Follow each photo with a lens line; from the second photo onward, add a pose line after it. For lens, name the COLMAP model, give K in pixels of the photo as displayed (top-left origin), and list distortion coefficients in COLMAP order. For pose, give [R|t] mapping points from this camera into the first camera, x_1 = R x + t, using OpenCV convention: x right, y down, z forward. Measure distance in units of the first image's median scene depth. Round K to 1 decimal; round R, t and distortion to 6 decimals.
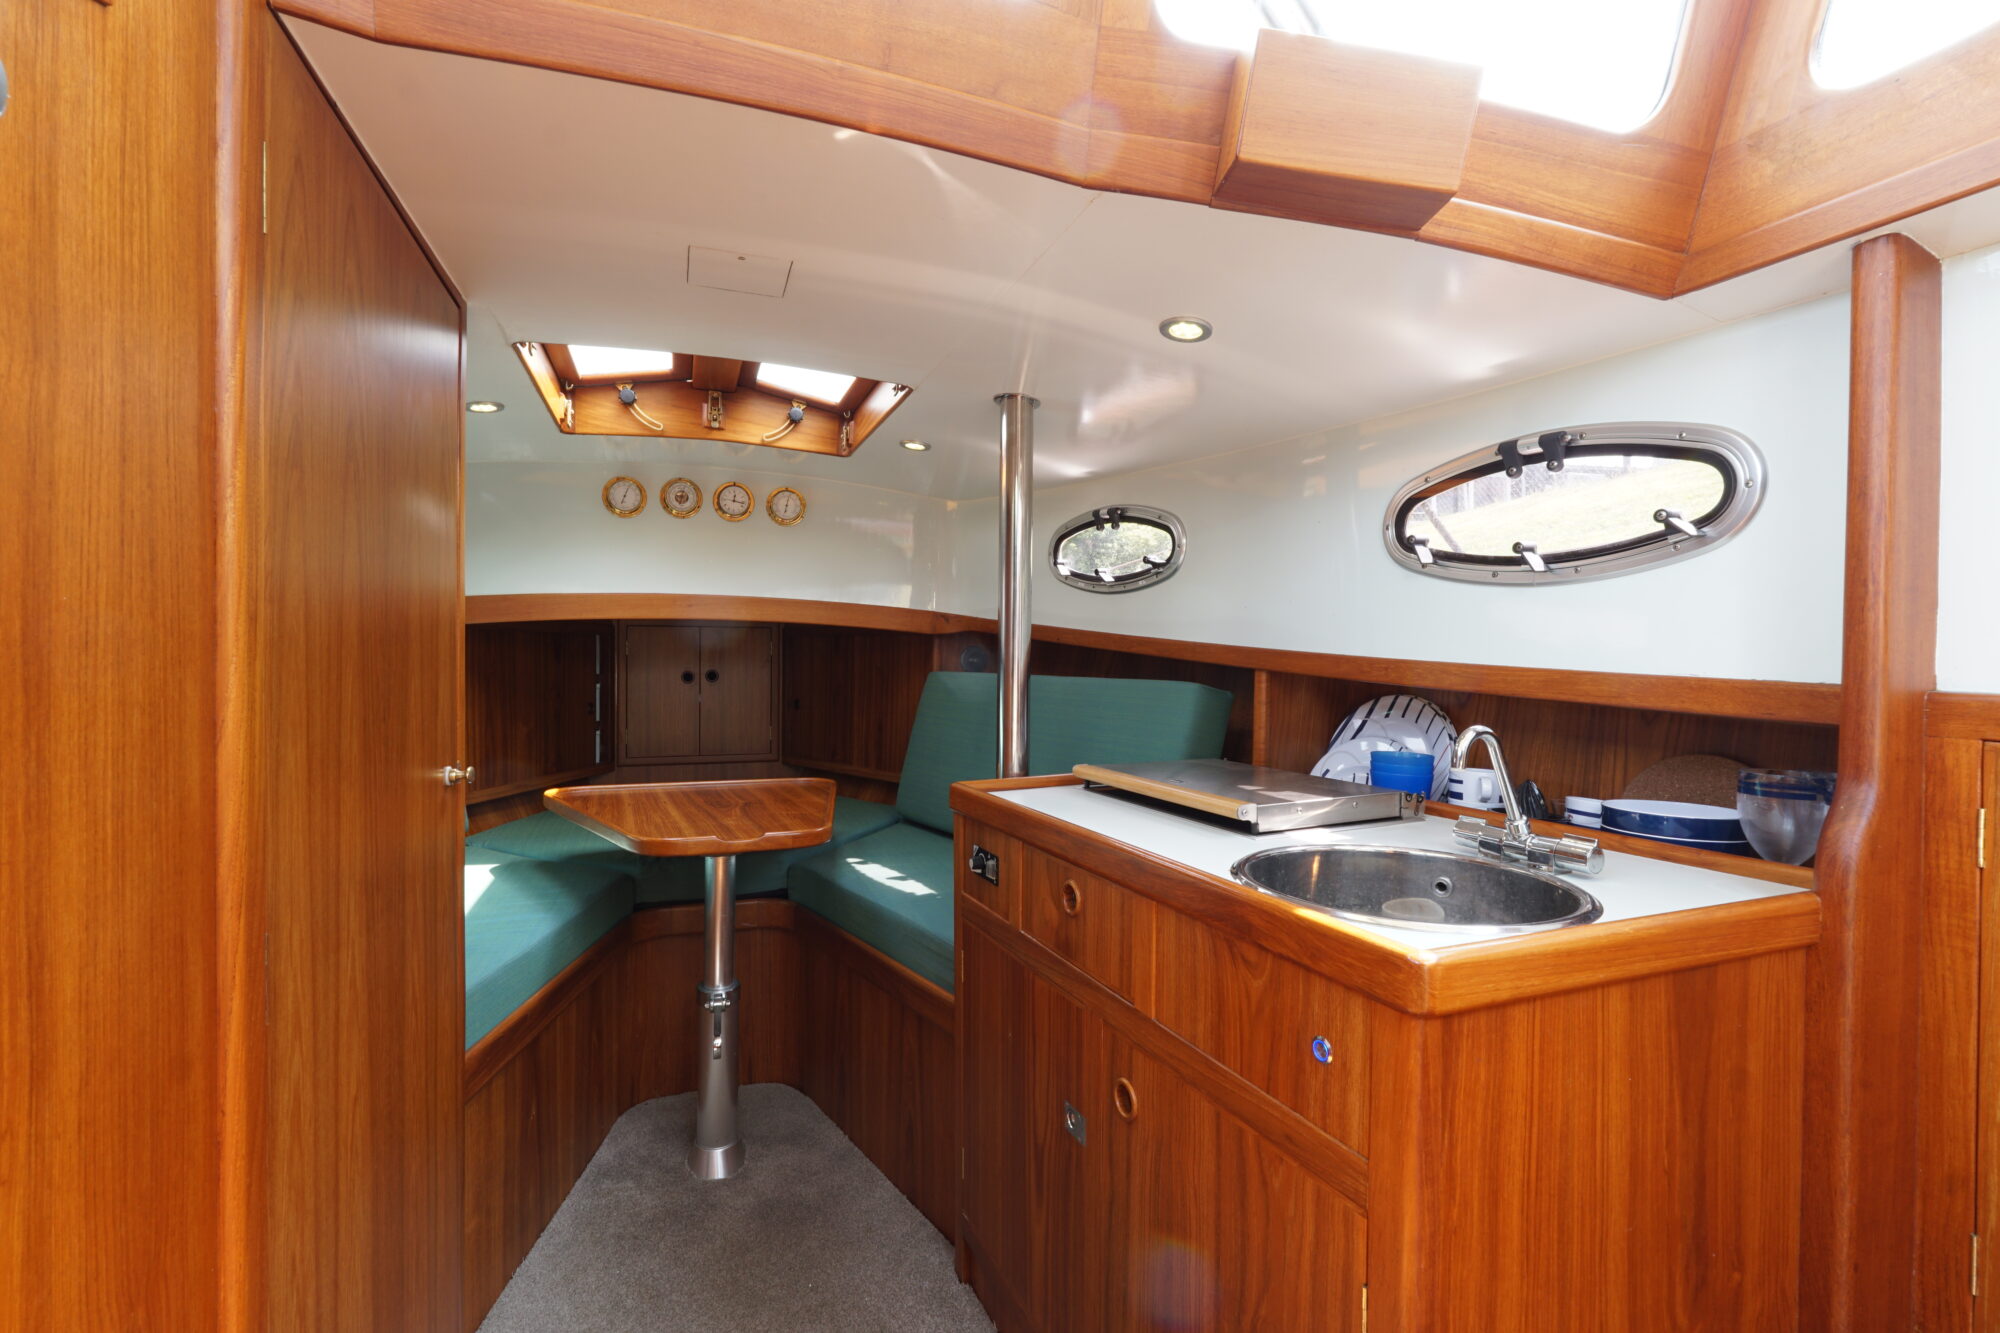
lens RADIAL K [[865.4, 0, 993.9], [0, 865.4, 661.4], [0, 0, 1]] dist [-0.017644, 0.007764]
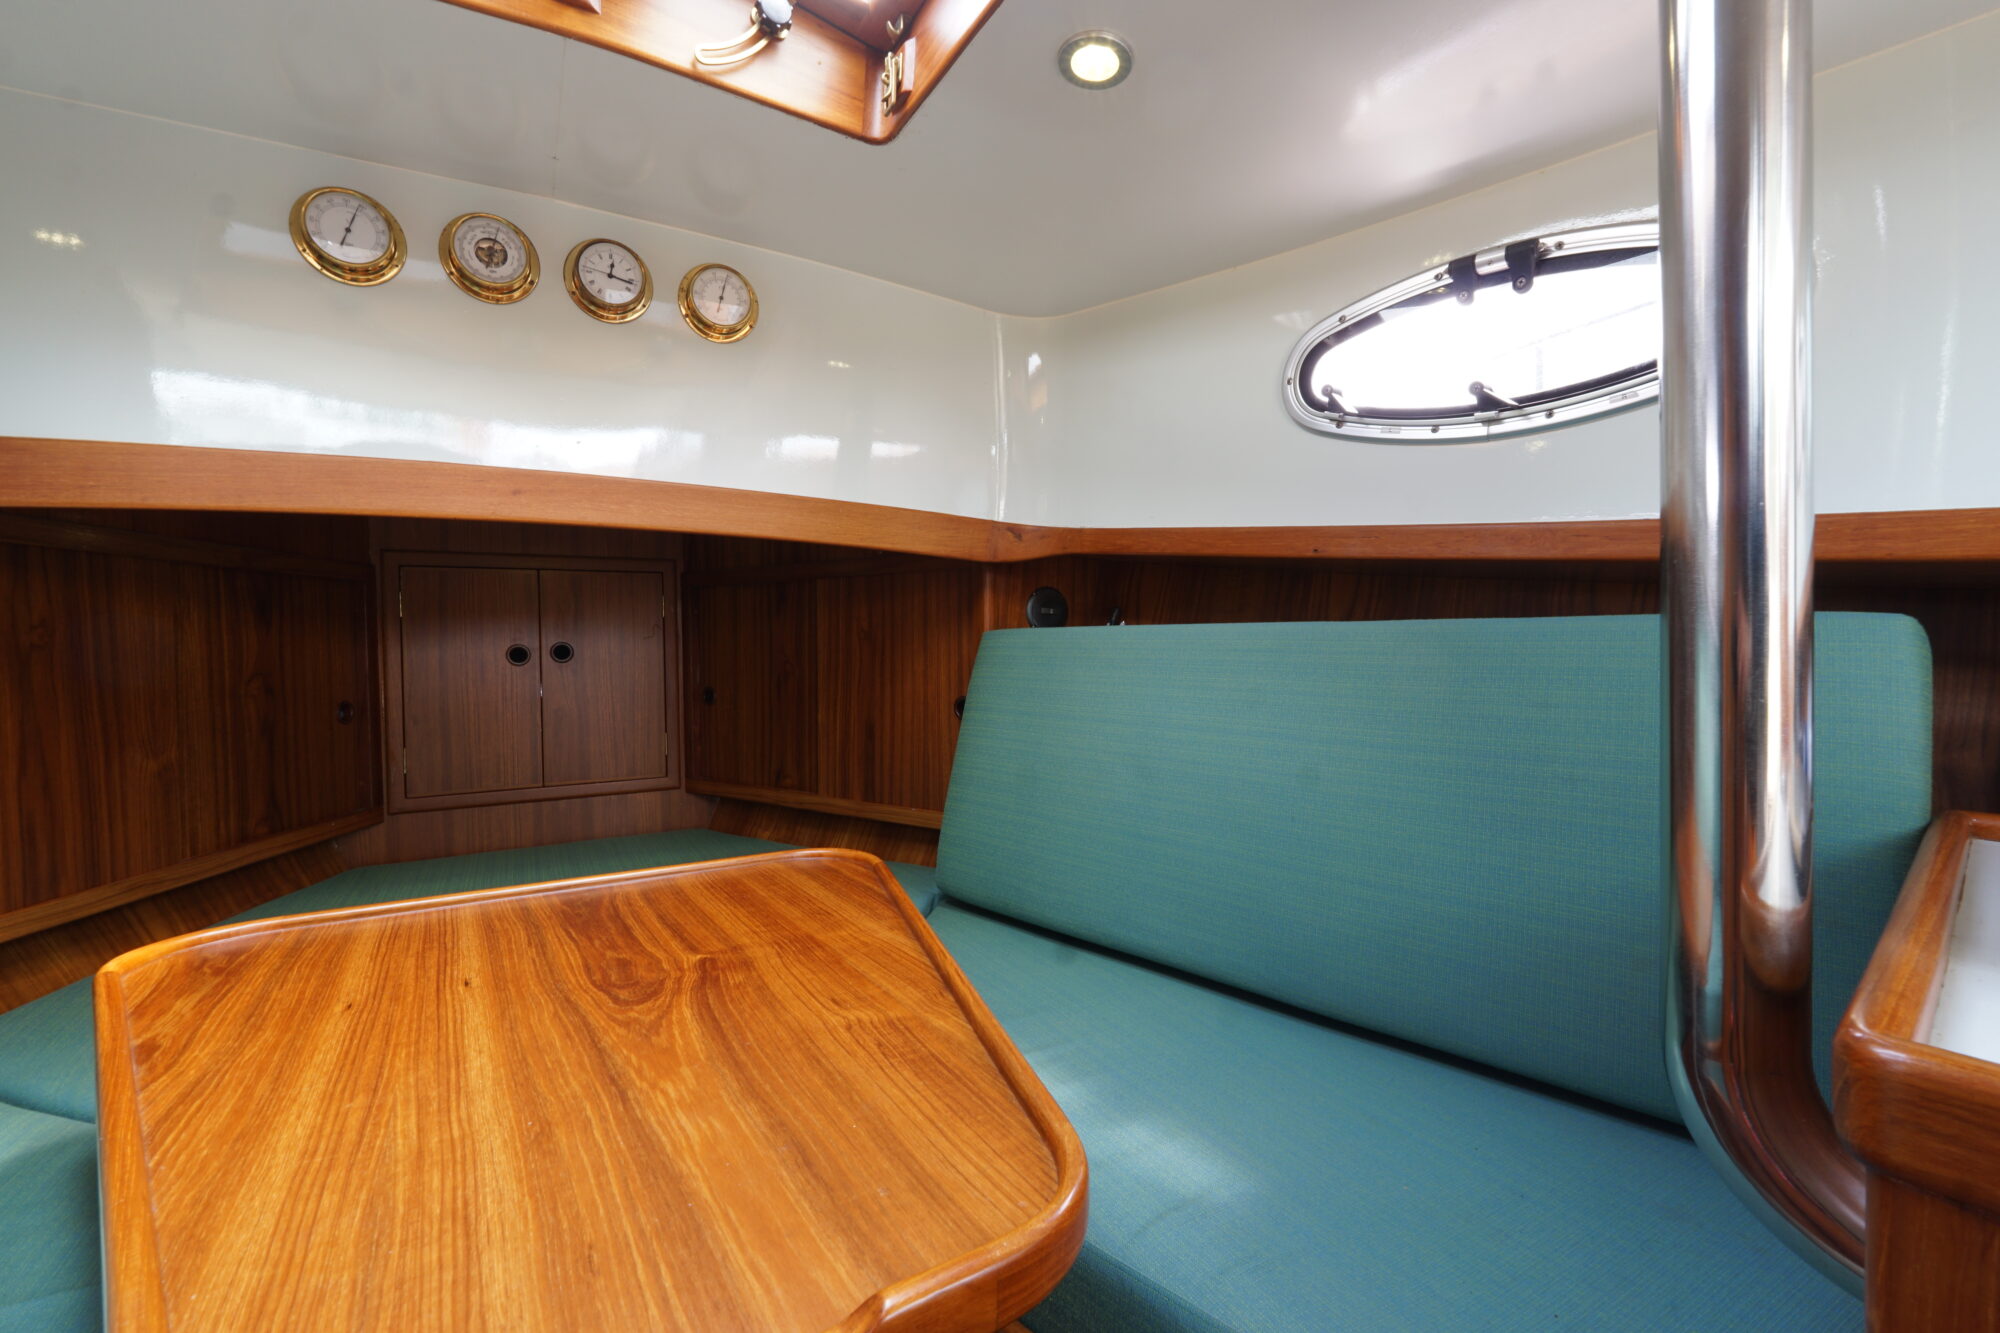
lens RADIAL K [[836.3, 0, 990.7], [0, 836.3, 666.2], [0, 0, 1]] dist [-0.001165, 0.000266]
pose [[0.984703, -0.022579, 0.172771, -0.266494], [0.018953, 0.999565, 0.022610, 0.037531], [-0.173206, -0.018989, 0.984702, 0.751150]]
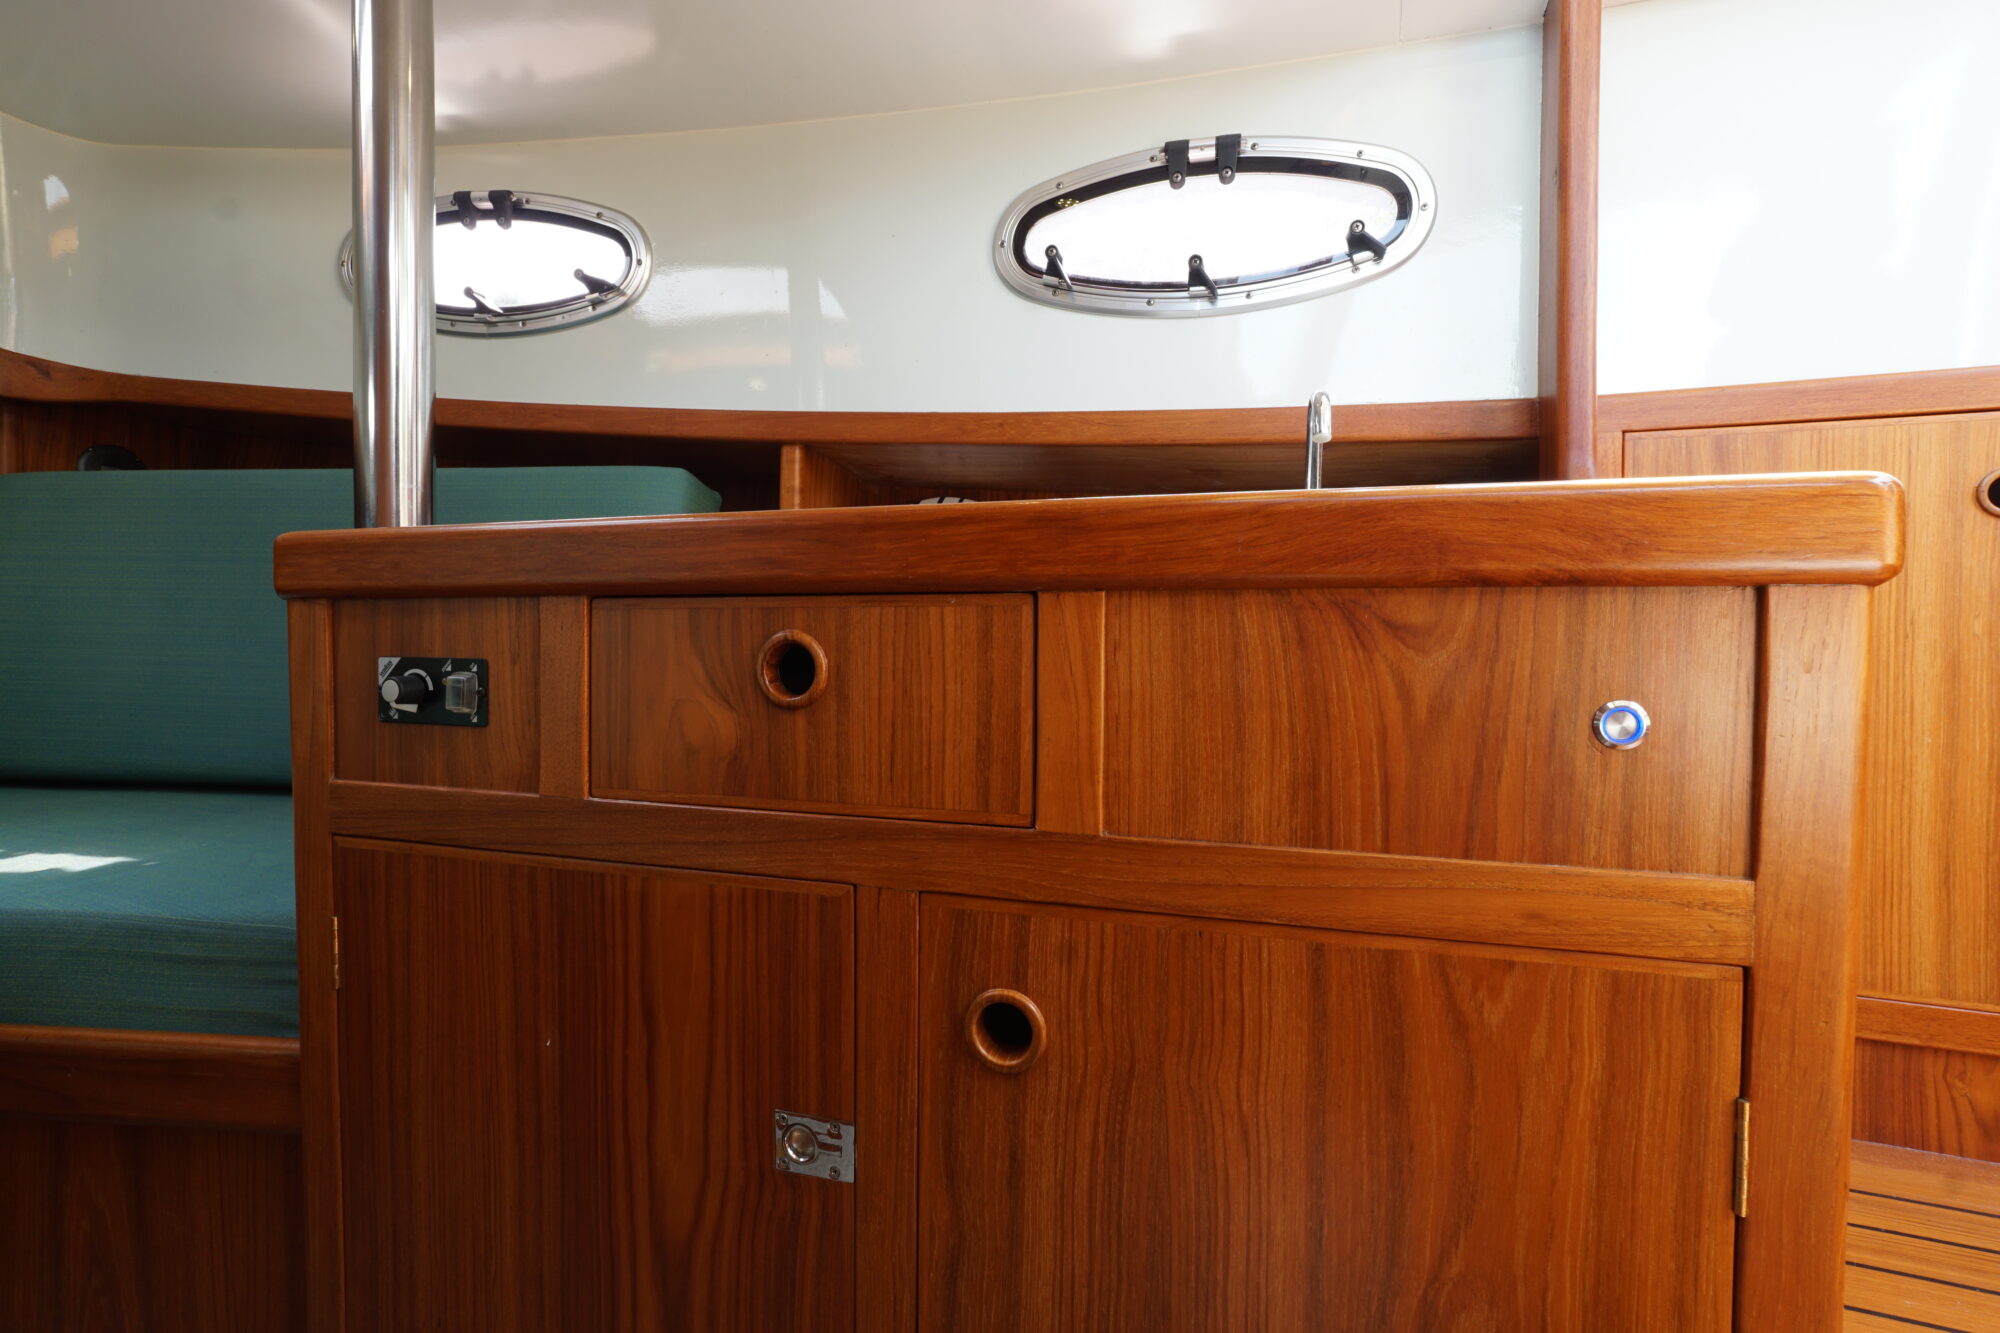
lens RADIAL K [[865.4, 0, 993.9], [0, 865.4, 661.4], [0, 0, 1]] dist [-0.017644, 0.007764]
pose [[0.645182, -0.015255, 0.763877, -0.129454], [0.000366, 0.999807, 0.019658, 0.174666], [-0.764029, -0.012404, 0.645063, 0.415822]]
